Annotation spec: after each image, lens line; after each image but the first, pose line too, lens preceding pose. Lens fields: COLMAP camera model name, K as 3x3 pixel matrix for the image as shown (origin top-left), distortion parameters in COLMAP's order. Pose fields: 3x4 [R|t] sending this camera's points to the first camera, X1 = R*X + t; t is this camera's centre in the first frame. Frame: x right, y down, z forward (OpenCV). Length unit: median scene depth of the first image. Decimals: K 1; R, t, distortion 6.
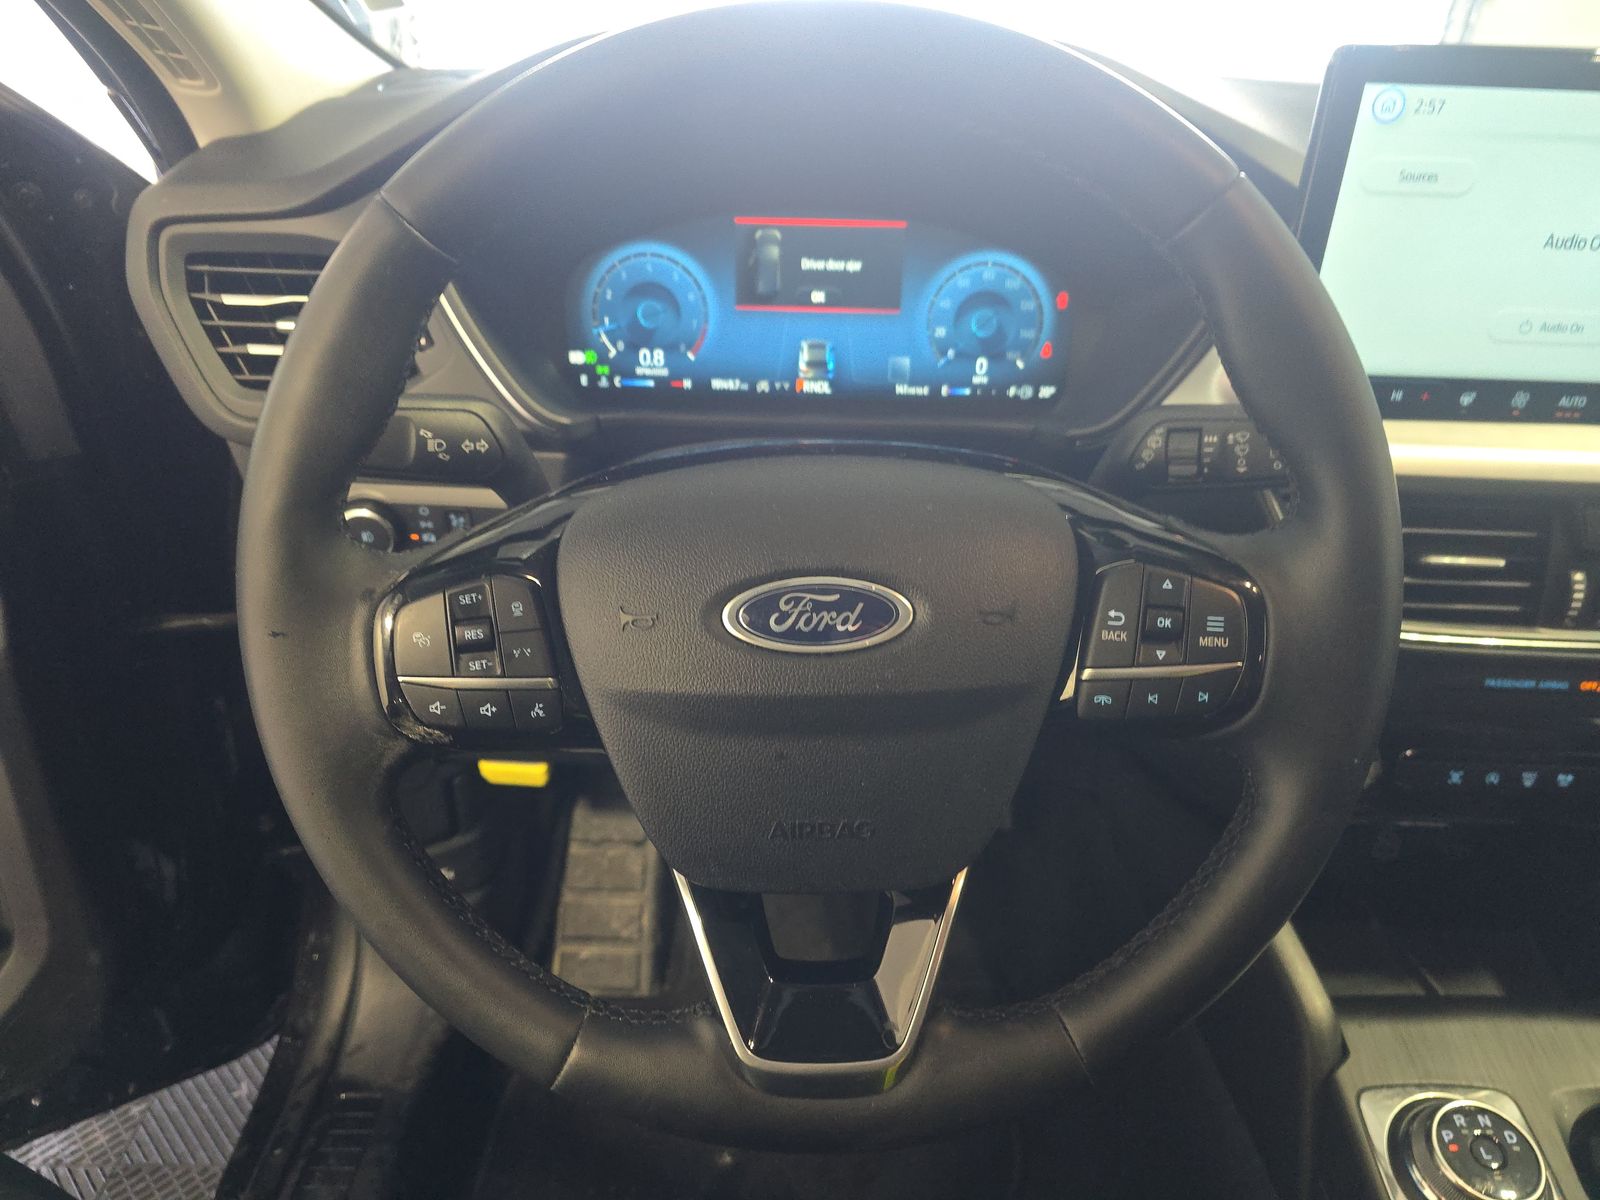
lens RADIAL K [[1058.6, 0, 794.4], [0, 1058.6, 626.4], [0, 0, 1]] dist [0.034031, -0.043838]
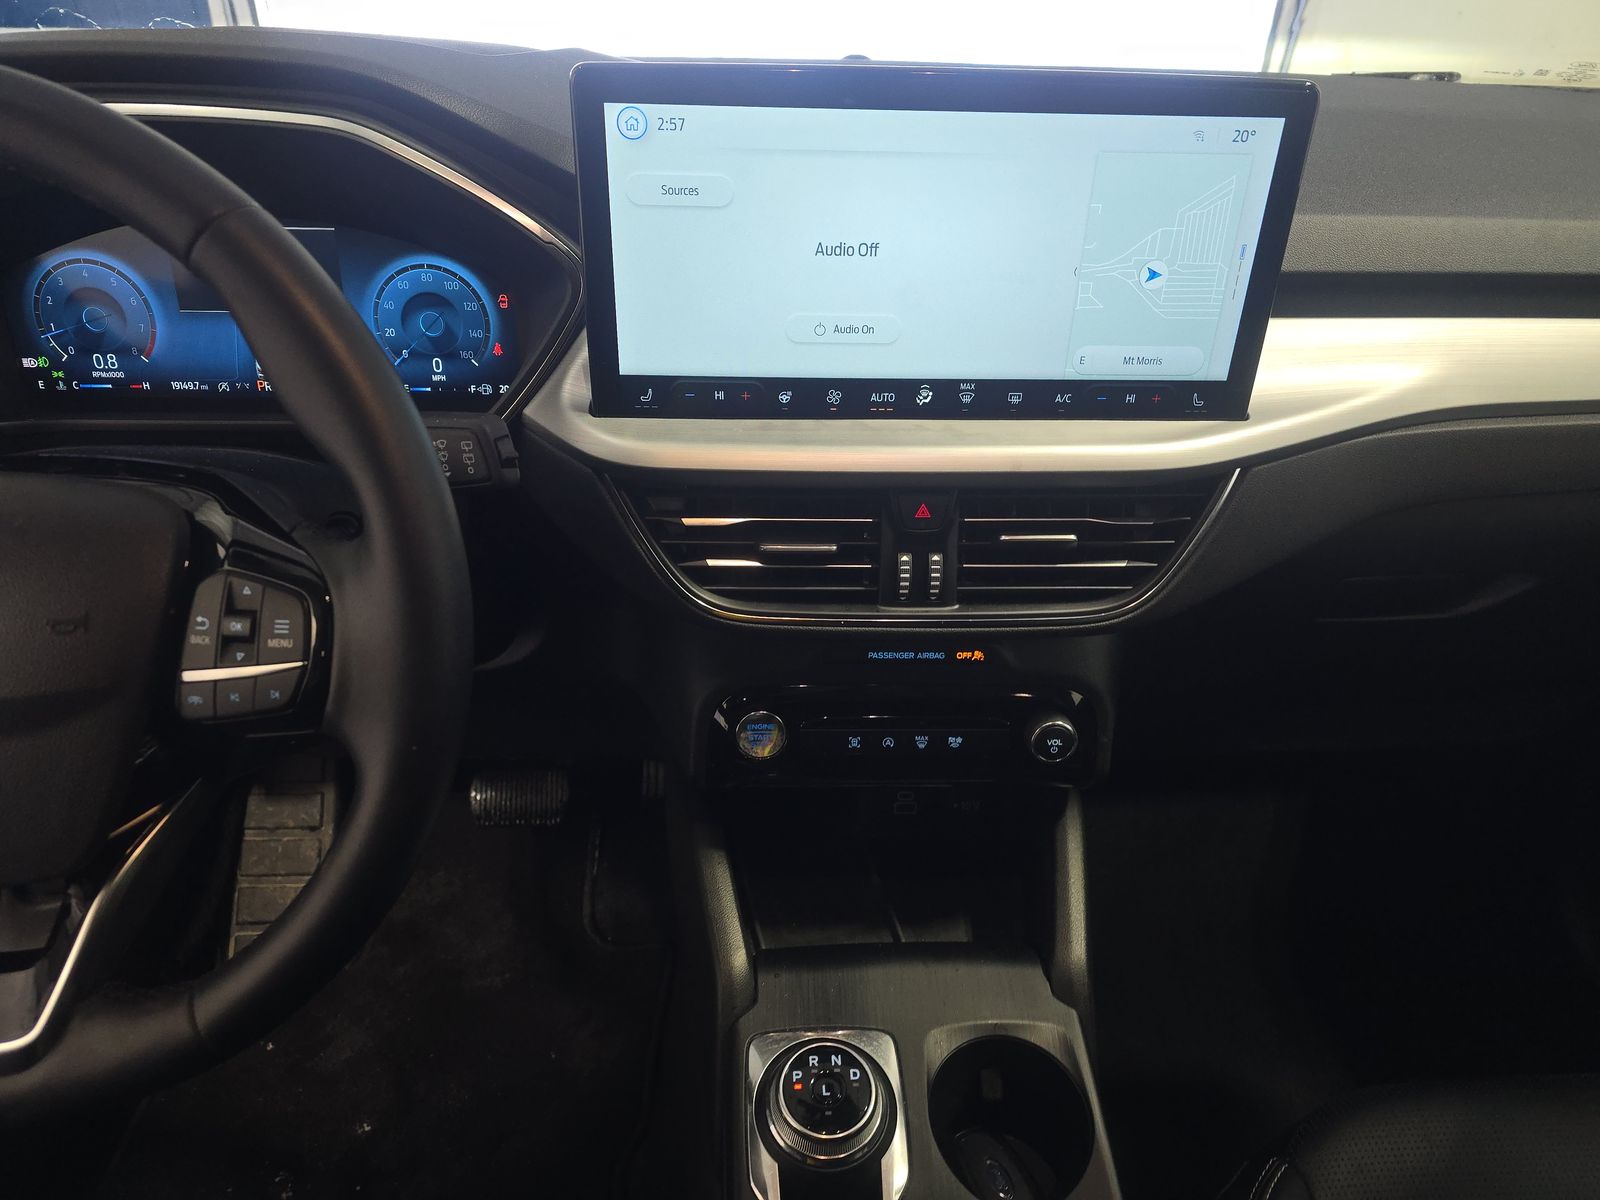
lens RADIAL K [[1042.2, 0, 804.7], [0, 1042.2, 620.2], [0, 0, 1]] dist [0.055759, -0.052357]
pose [[0.998222, -0.031534, 0.050588, 0.485227], [0.030290, 0.999224, 0.025166, -0.010924], [-0.051343, -0.023589, 0.998402, -0.052364]]
